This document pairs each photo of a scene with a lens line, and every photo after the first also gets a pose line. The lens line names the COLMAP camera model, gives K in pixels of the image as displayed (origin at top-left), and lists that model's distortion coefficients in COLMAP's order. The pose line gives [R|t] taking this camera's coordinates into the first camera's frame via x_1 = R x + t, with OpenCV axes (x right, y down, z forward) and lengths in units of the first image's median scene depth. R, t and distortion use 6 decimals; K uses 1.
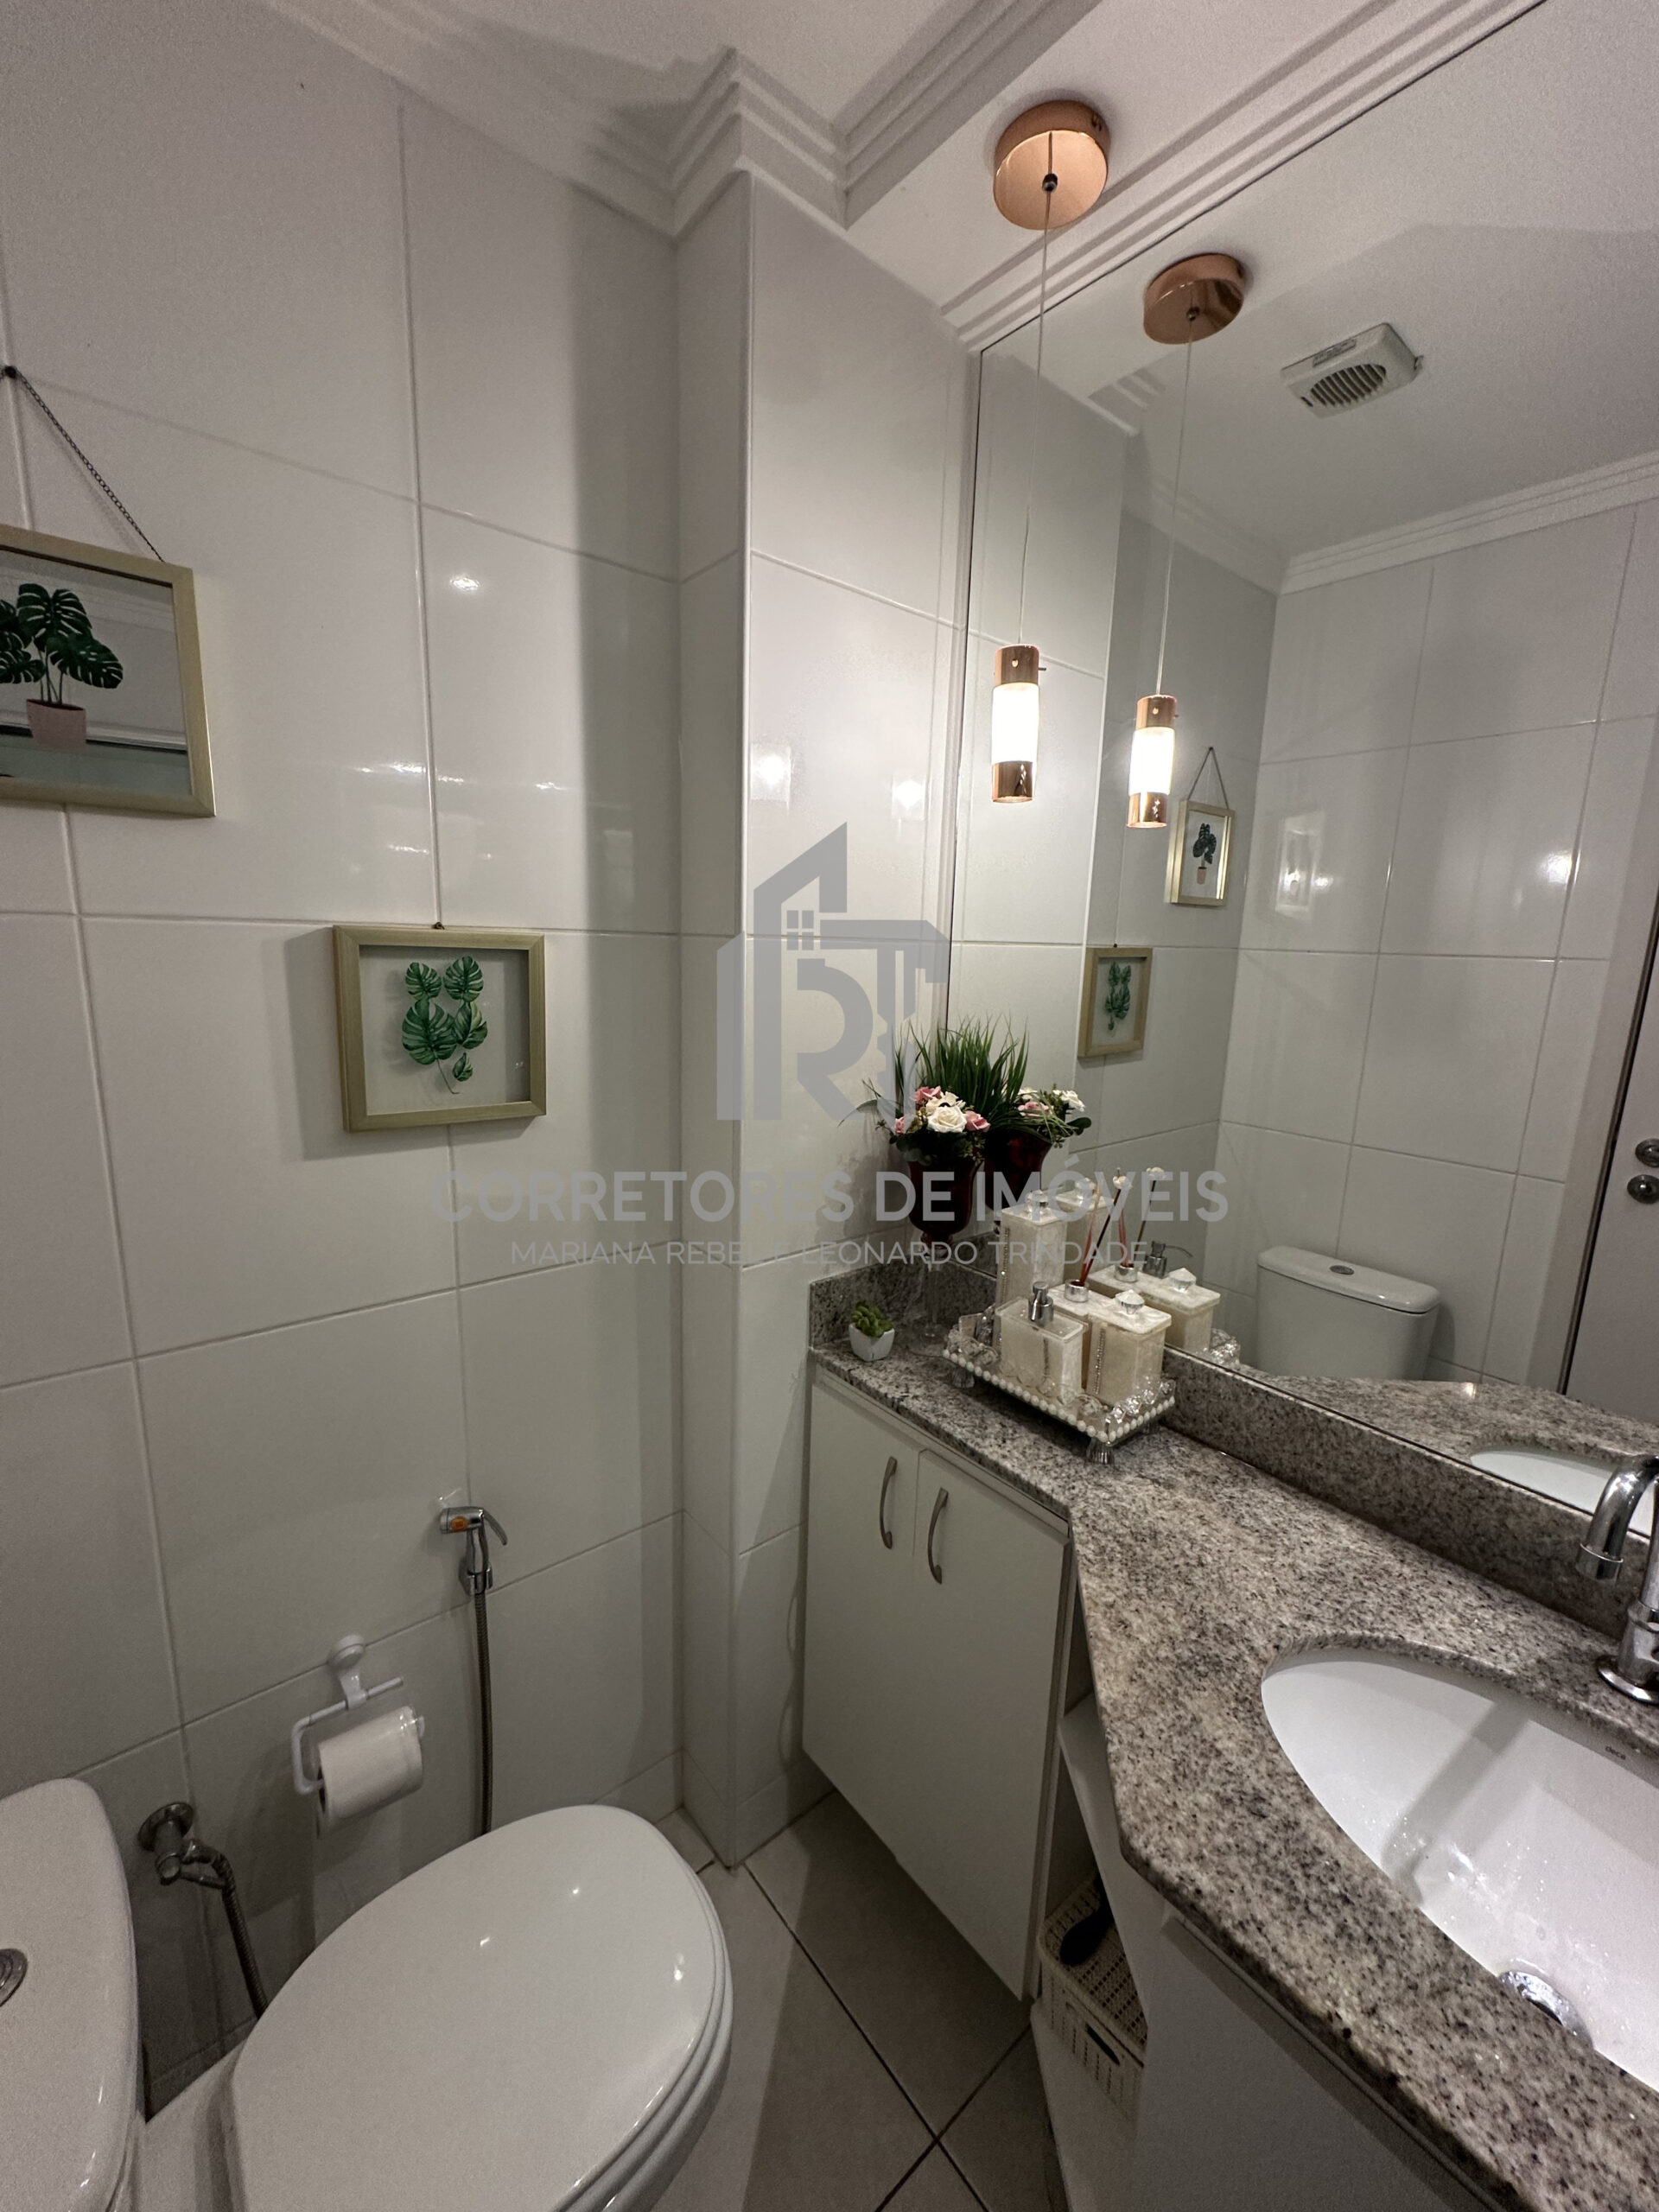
lens RADIAL K [[882.6, 0, 830.8], [0, 882.6, 1103.1], [0, 0, 1]] dist [-0.002412, 0.000443]
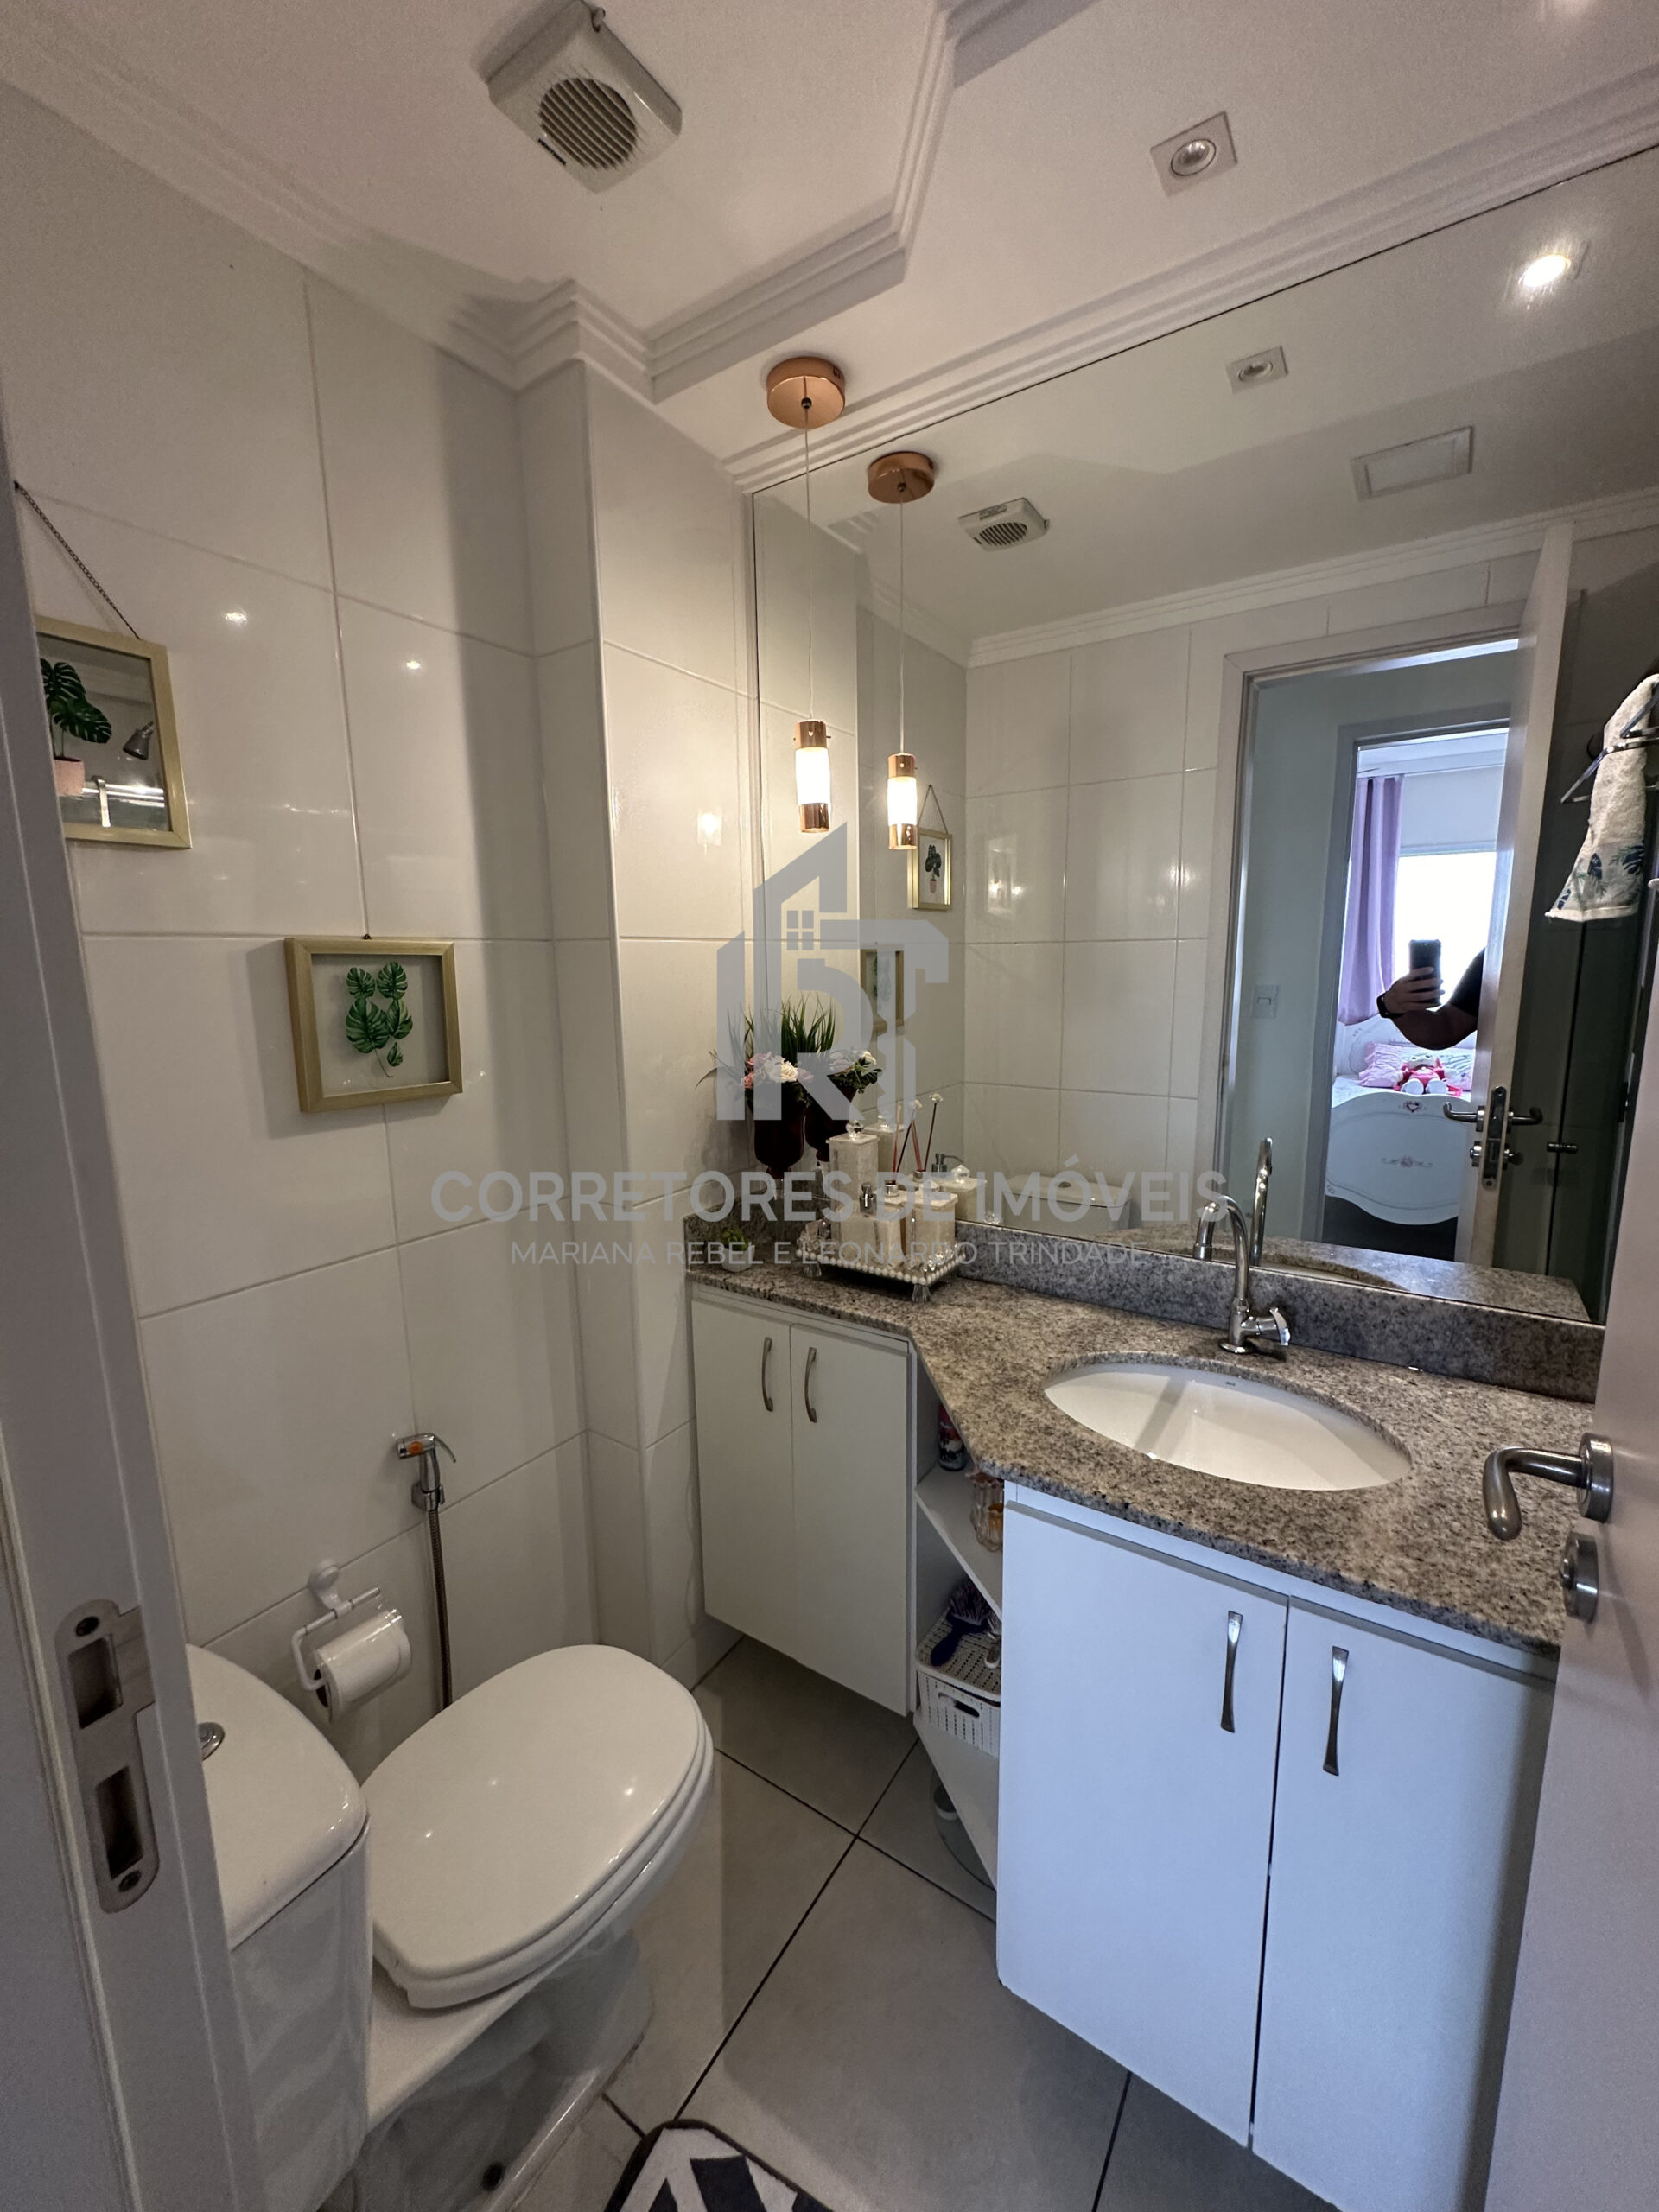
lens RADIAL K [[882.6, 0, 832.7], [0, 882.6, 1100.5], [0, 0, 1]] dist [-0.002412, 0.000443]
pose [[0.955753, -0.089461, 0.280239, -0.195372], [0.096242, 0.995303, -0.010501, 0.093080], [-0.277983, 0.037007, 0.959873, -0.315627]]
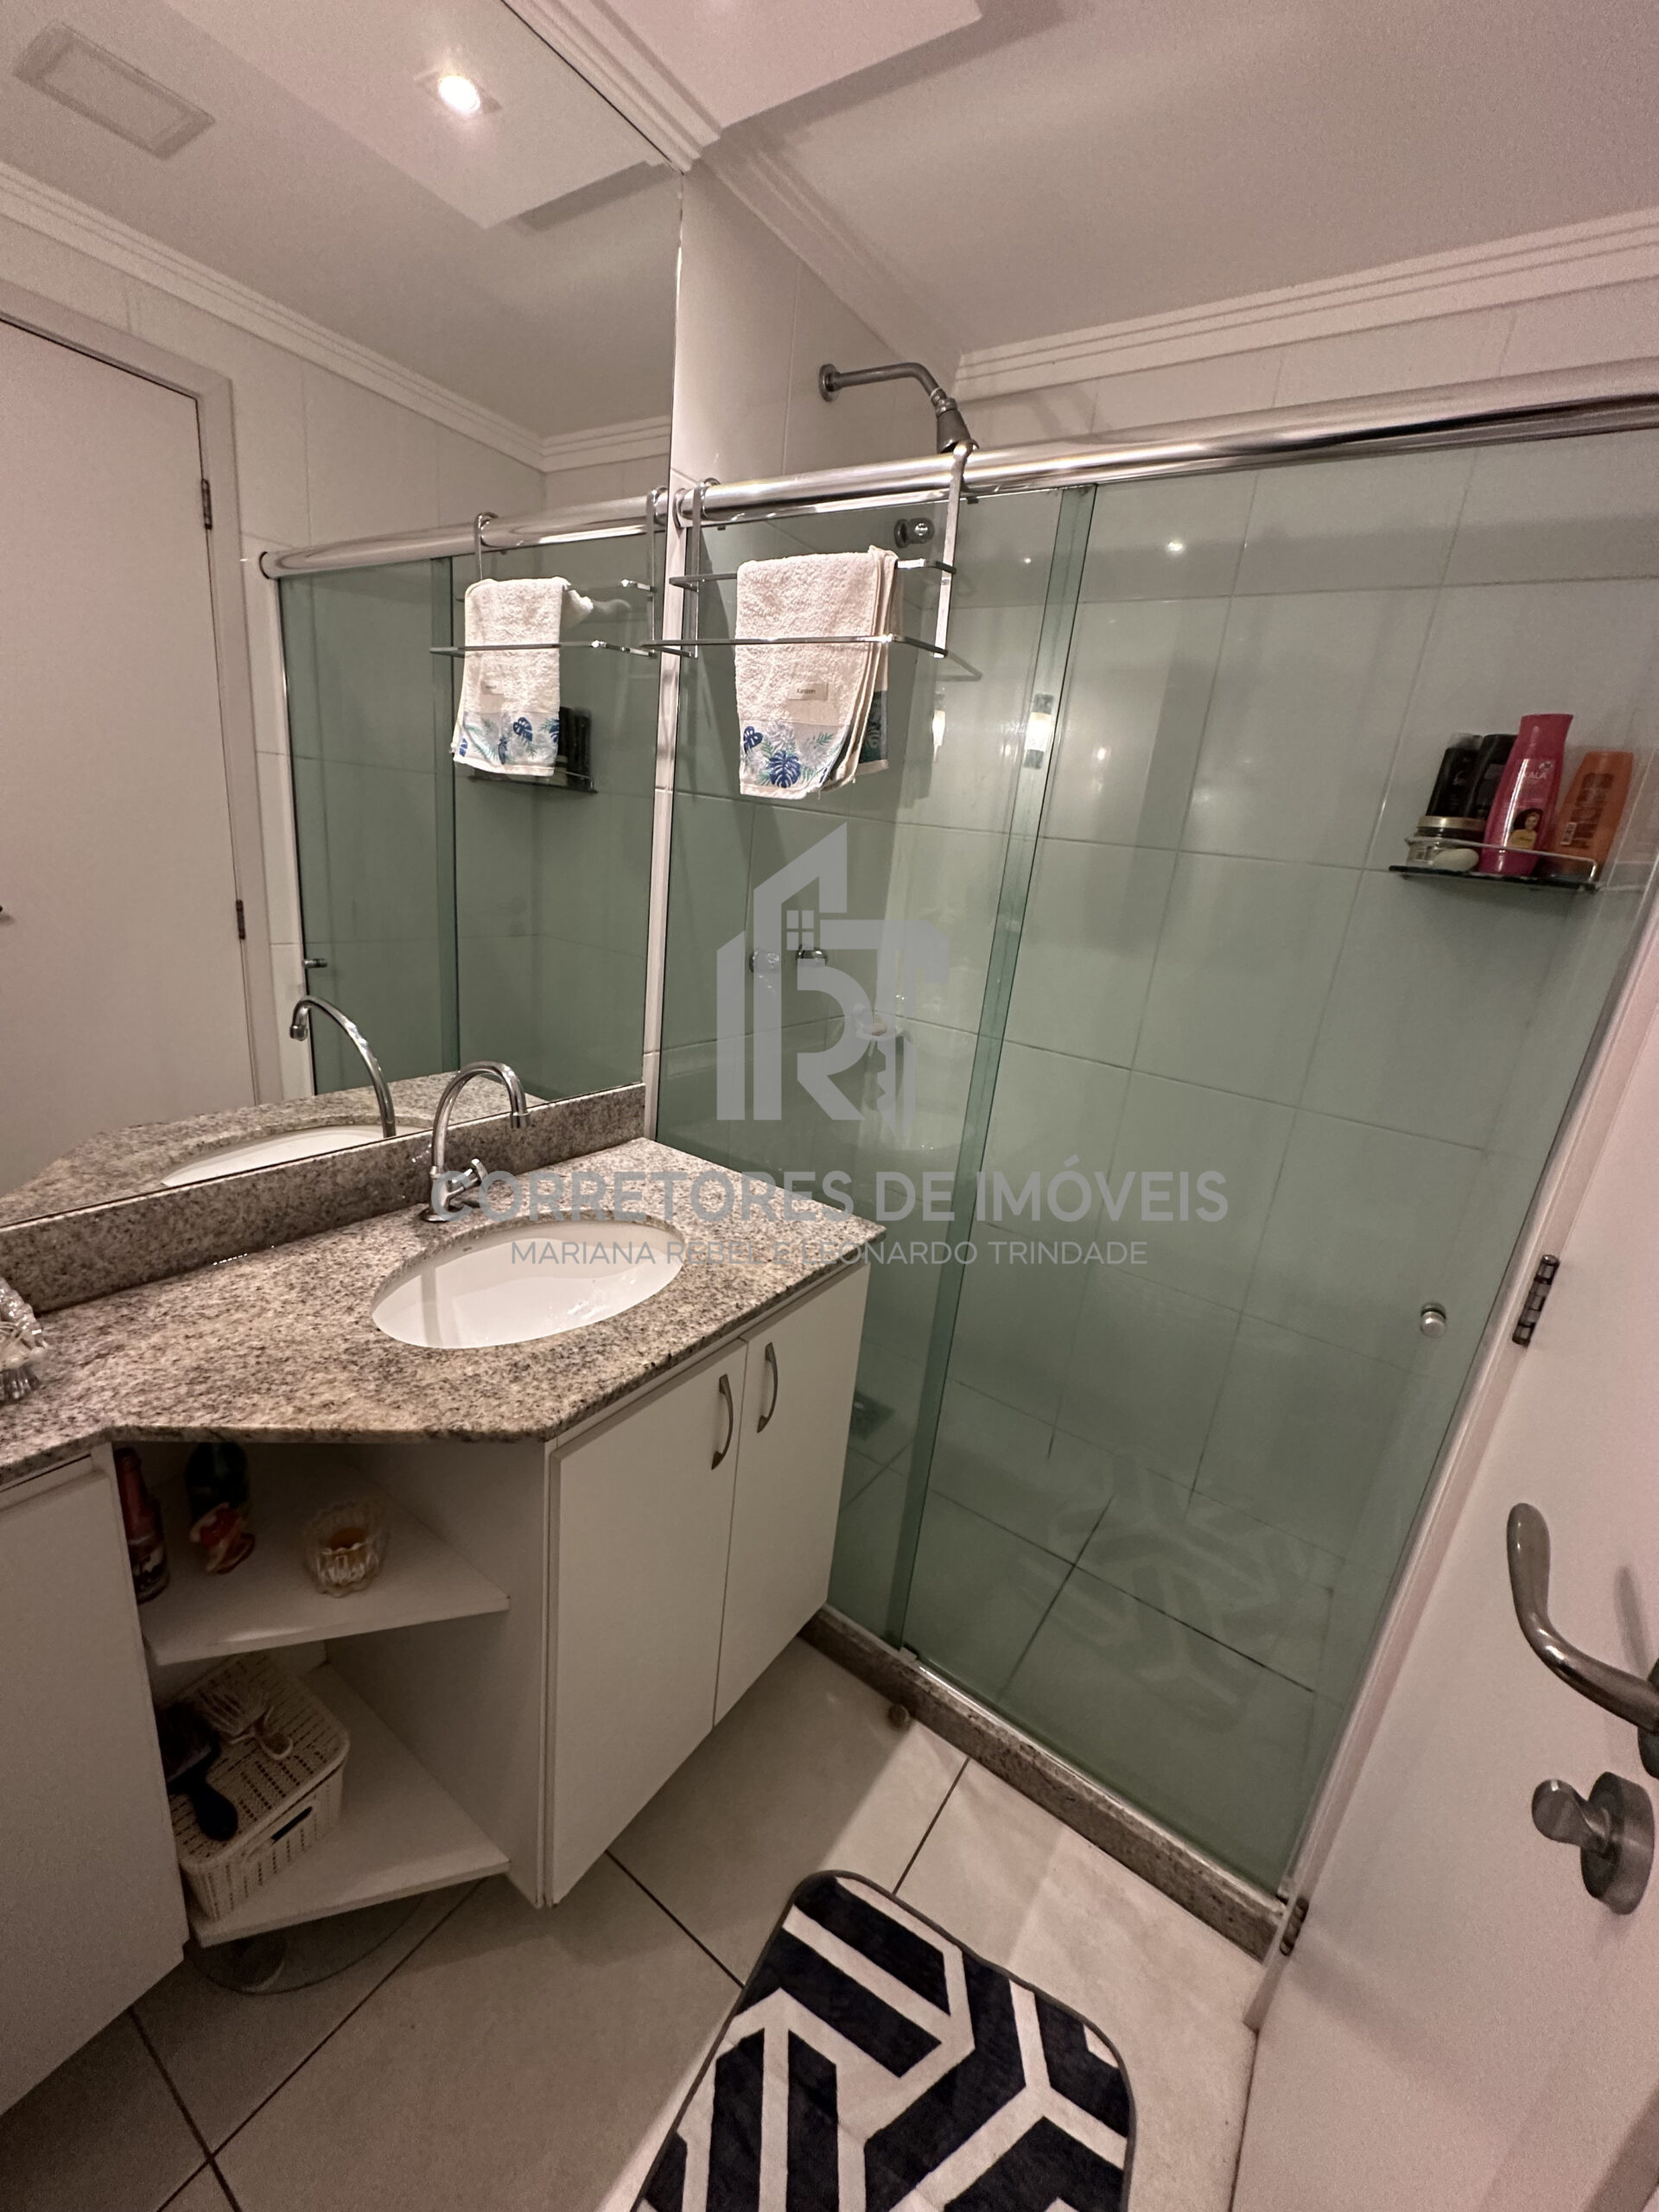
lens RADIAL K [[882.6, 0, 824.2], [0, 882.6, 1096.2], [0, 0, 1]] dist [-0.002412, 0.000443]
pose [[-0.267820, -0.332747, 0.904186, -0.496967], [0.064958, 0.930097, 0.361524, -0.065598], [-0.961277, 0.155557, -0.227484, 0.477307]]
